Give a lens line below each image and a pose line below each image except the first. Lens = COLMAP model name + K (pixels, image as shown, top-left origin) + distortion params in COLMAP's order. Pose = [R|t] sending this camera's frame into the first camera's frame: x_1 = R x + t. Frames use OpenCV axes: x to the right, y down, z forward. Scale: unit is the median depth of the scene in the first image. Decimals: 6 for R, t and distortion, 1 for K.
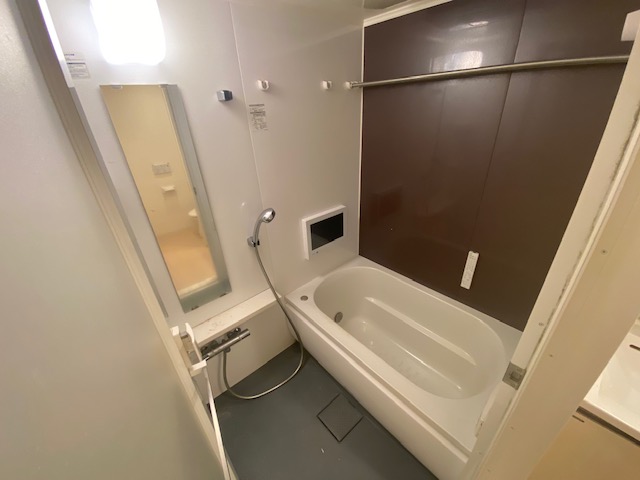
lens RADIAL K [[258.5, 0, 322.0], [0, 258.5, 238.4], [0, 0, 1]] dist [0.033077, -0.026794]
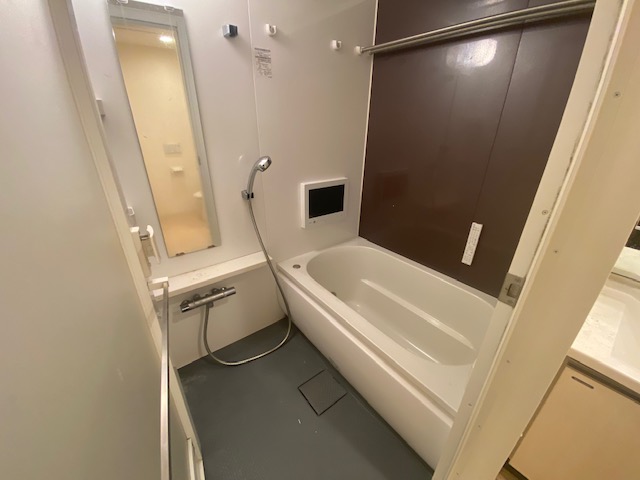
lens RADIAL K [[258.5, 0, 322.0], [0, 258.5, 238.4], [0, 0, 1]] dist [0.033077, -0.026794]
pose [[0.996320, 0.081525, -0.026443, 0.046994], [-0.082711, 0.995446, -0.047387, 0.184355], [0.022460, 0.049400, 0.998527, 0.042708]]
